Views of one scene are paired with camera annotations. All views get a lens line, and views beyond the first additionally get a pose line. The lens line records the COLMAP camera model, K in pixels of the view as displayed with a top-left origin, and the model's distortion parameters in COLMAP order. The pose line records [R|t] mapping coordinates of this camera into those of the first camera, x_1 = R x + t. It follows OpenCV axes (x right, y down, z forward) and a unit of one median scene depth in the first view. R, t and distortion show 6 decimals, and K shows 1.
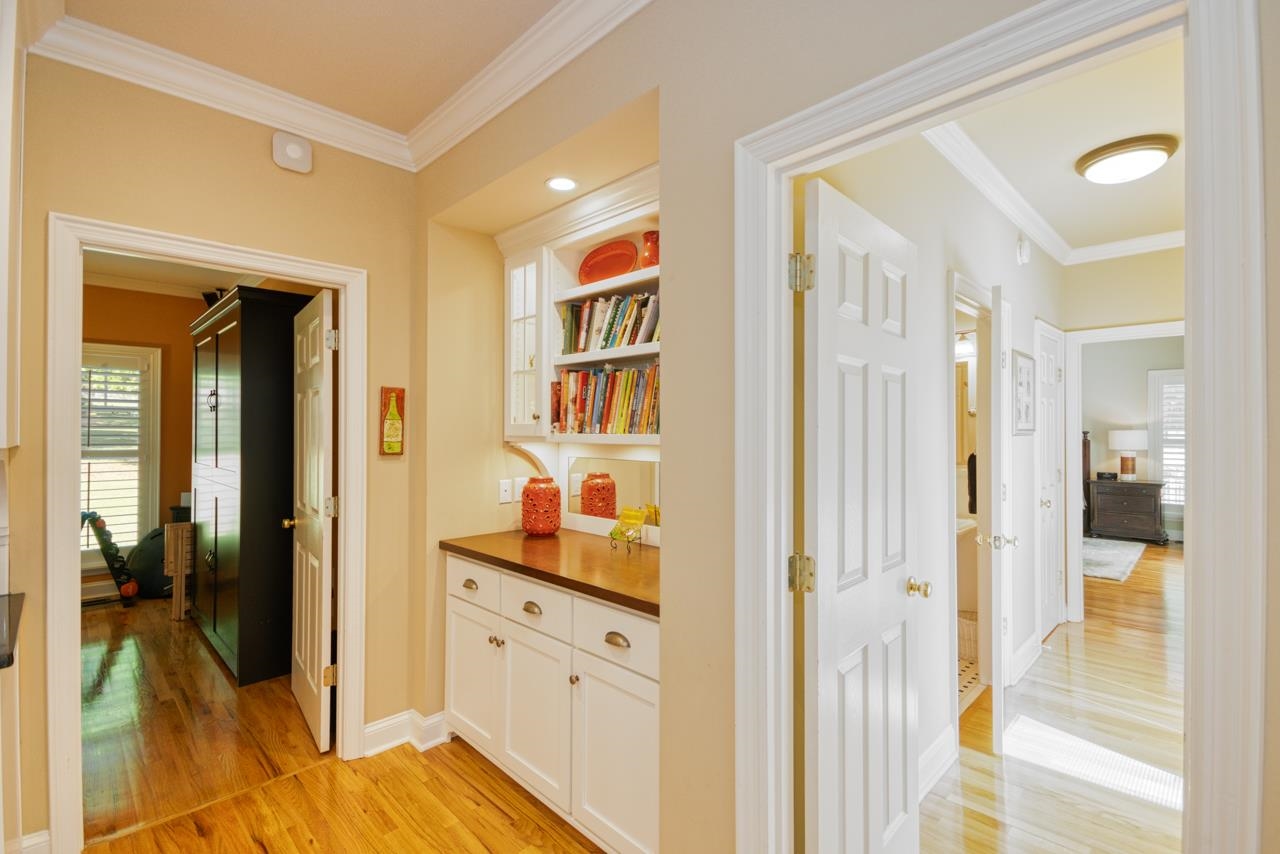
lens RADIAL K [[567.7, 0, 640.0], [0, 567.7, 427.0], [0, 0, 1]] dist [0.040037, -0.022029]
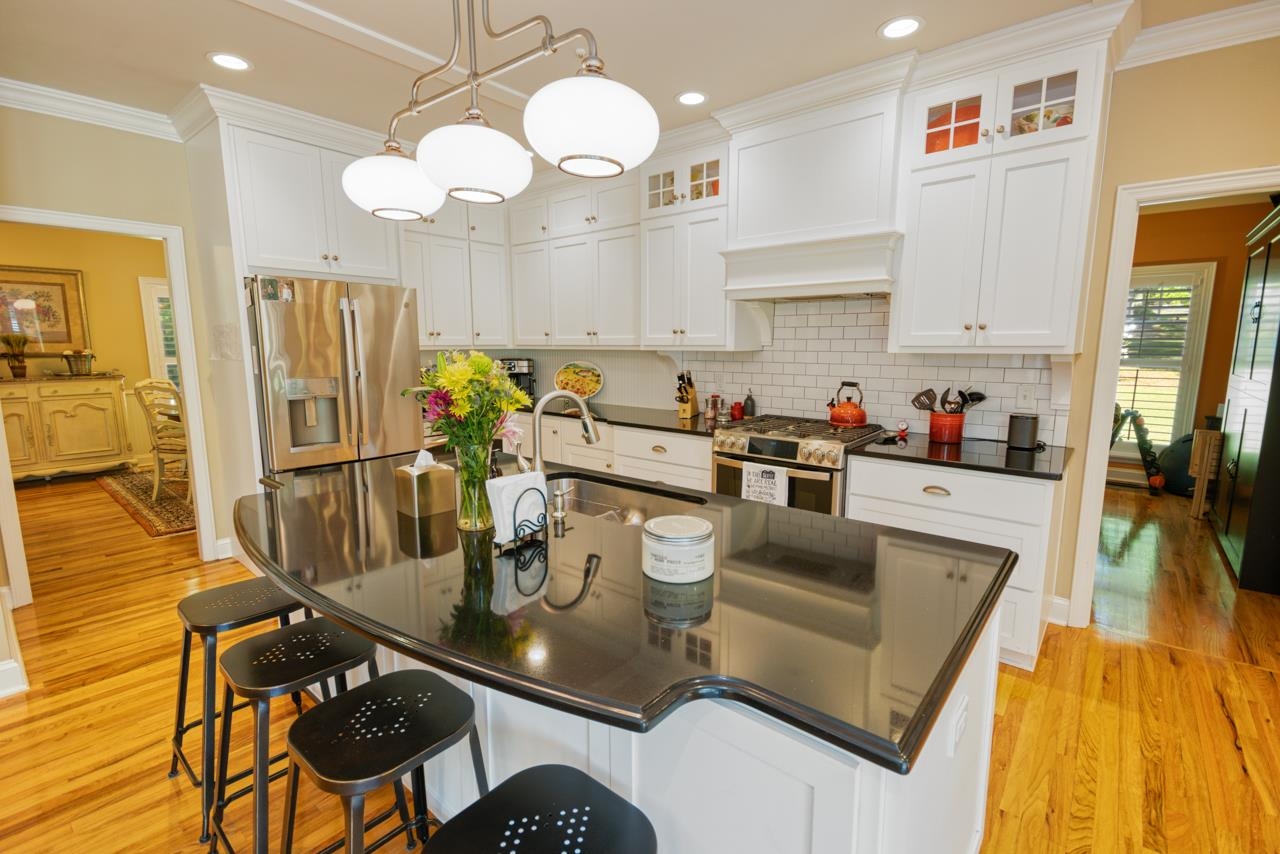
lens RADIAL K [[567.7, 0, 640.0], [0, 567.7, 427.0], [0, 0, 1]] dist [0.040037, -0.022029]
pose [[0.087632, 0.144001, -0.985690, 0.234469], [0.005835, 0.989405, 0.145062, -0.000617], [0.996136, -0.018464, 0.085863, -0.198701]]
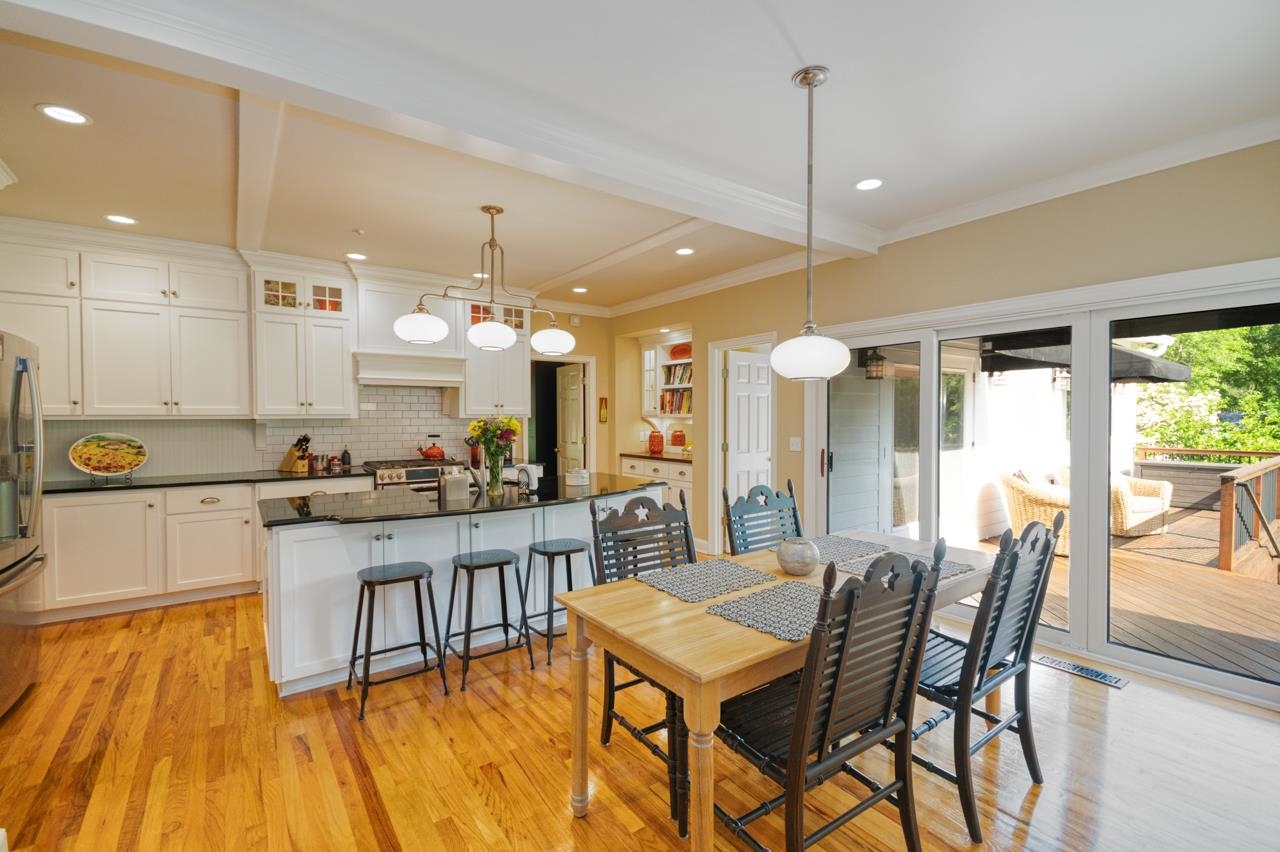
lens RADIAL K [[567.7, 0, 640.0], [0, 567.7, 426.0], [0, 0, 1]] dist [0.040037, -0.022029]
pose [[0.987086, 0.000209, -0.160190, 0.167438], [0.004072, 0.999643, 0.026395, -0.002959], [0.160138, -0.026706, 0.986733, -1.556806]]
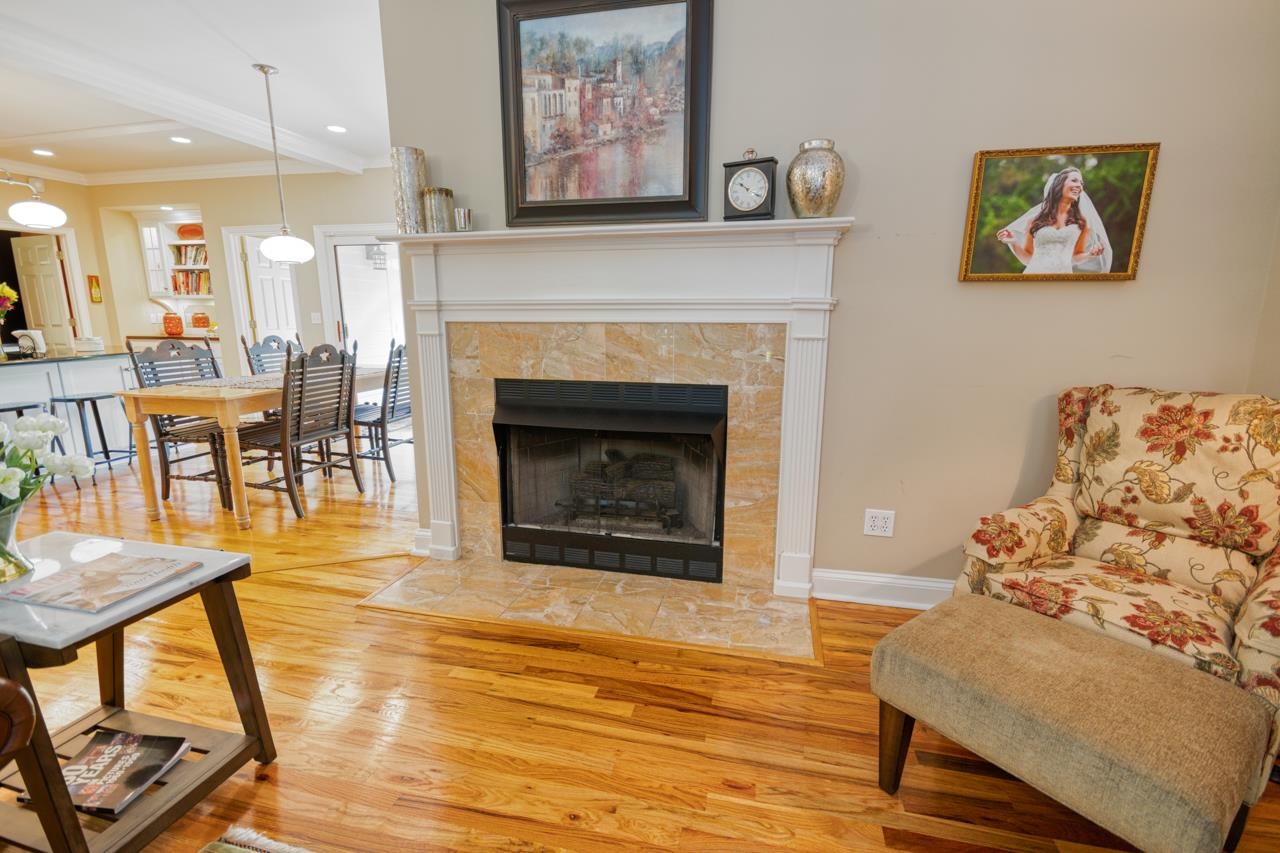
lens RADIAL K [[567.7, 0, 640.0], [0, 567.7, 426.5], [0, 0, 1]] dist [0.040037, -0.022029]
pose [[0.852787, -0.099675, 0.512659, 0.243563], [-0.005790, 0.979754, 0.200122, 0.056967], [-0.522227, -0.173630, 0.834944, -2.369241]]
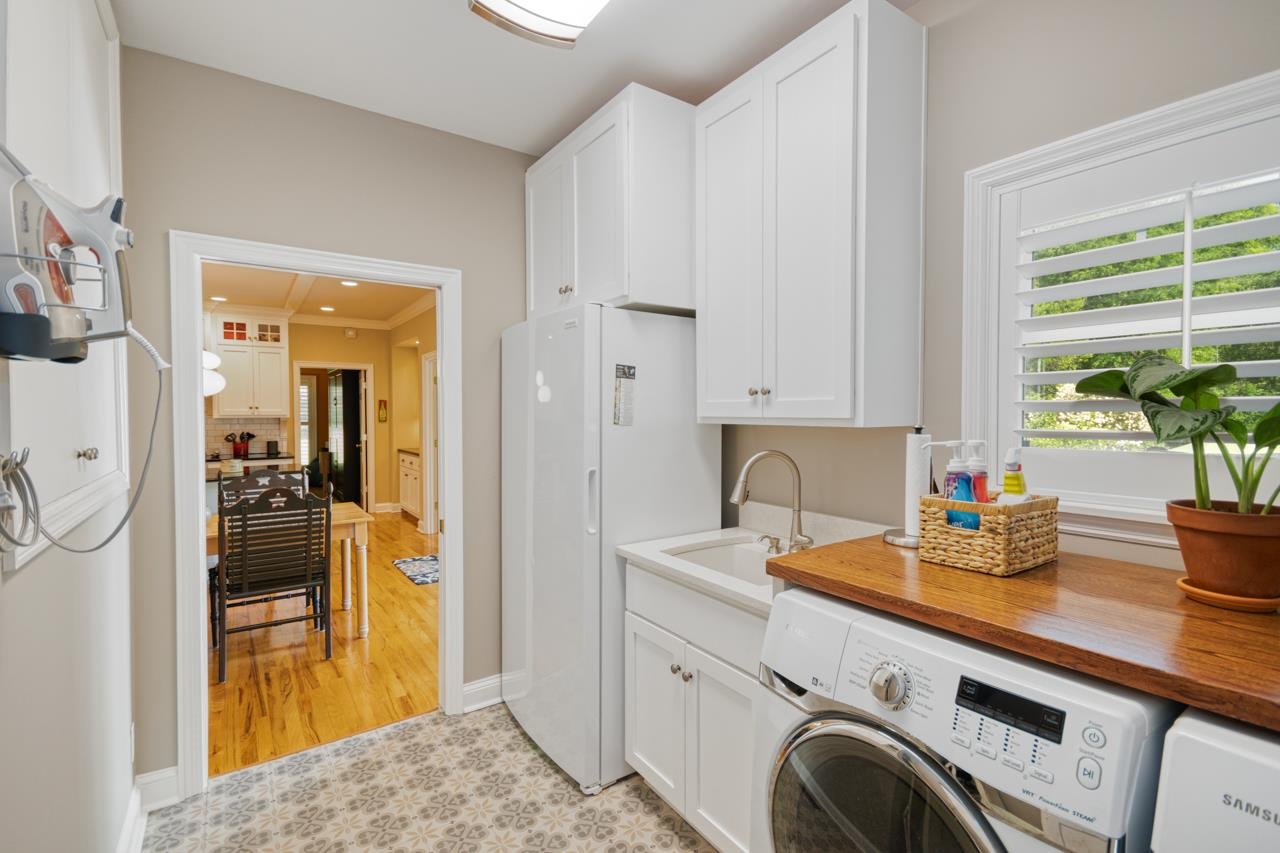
lens RADIAL K [[567.7, 0, 640.0], [0, 567.7, 426.5], [0, 0, 1]] dist [0.040037, -0.022029]
pose [[0.984371, 0.002047, -0.176093, 1.410441], [0.003227, 0.999555, 0.029657, -0.011137], [0.176076, -0.029761, 0.983927, -1.722774]]
